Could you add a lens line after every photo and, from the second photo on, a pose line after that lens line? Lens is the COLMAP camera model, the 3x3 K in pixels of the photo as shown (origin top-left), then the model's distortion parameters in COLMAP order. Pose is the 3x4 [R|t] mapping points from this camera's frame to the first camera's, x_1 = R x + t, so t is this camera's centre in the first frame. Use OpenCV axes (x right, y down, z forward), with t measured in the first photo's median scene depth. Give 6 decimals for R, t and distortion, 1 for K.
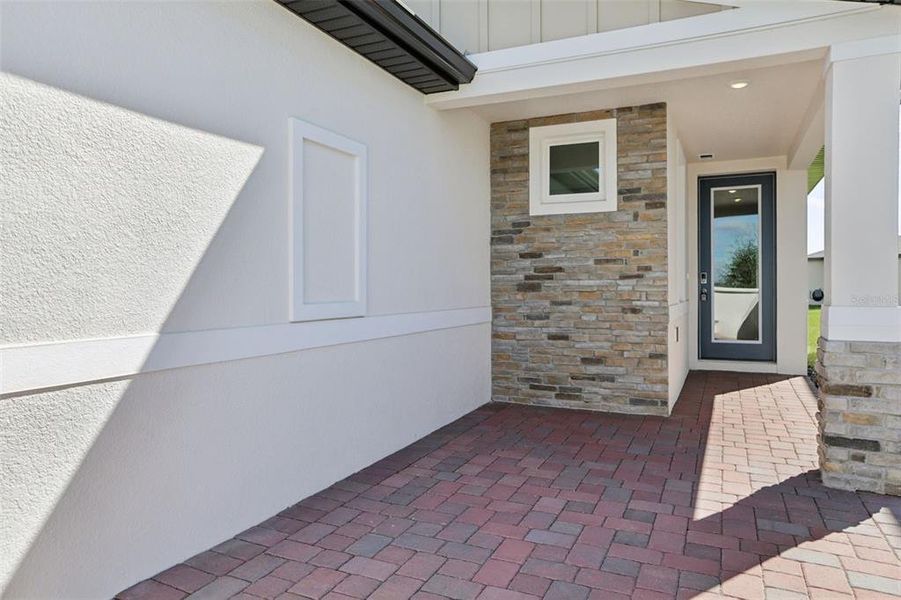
lens RADIAL K [[625.6, 0, 449.9], [0, 625.6, 286.3], [0, 0, 1]] dist [-0.000938, 0.000536]
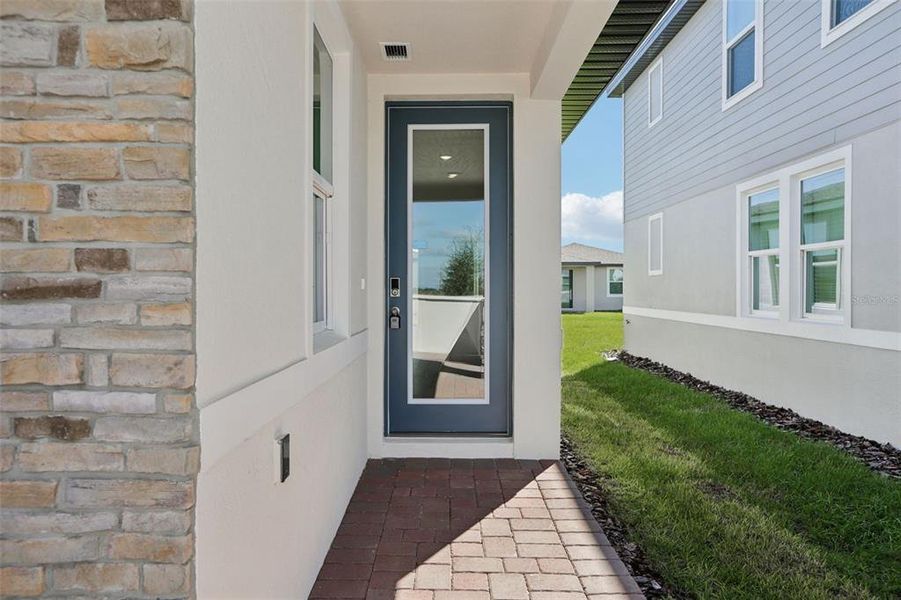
lens RADIAL K [[625.6, 0, 449.9], [0, 625.6, 286.3], [0, 0, 1]] dist [-0.000938, 0.000536]
pose [[0.911331, 0.005837, 0.411633, 0.330855], [-0.004095, 0.999979, -0.005112, -0.016664], [-0.411654, 0.002973, 0.911336, 0.708913]]
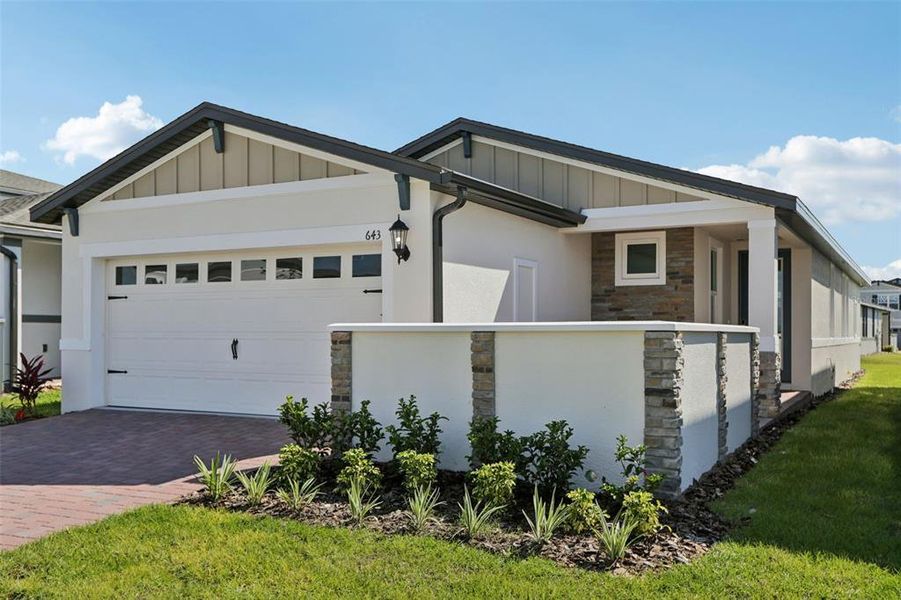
lens RADIAL K [[863.6, 0, 450.5], [0, 863.6, 326.3], [0, 0, 1]] dist [0.057861, 0.008269]
pose [[0.997111, 0.003555, -0.075869, -0.147051], [-0.004104, 0.999967, -0.007074, 0.015131], [0.075842, 0.007365, 0.997093, -1.454664]]
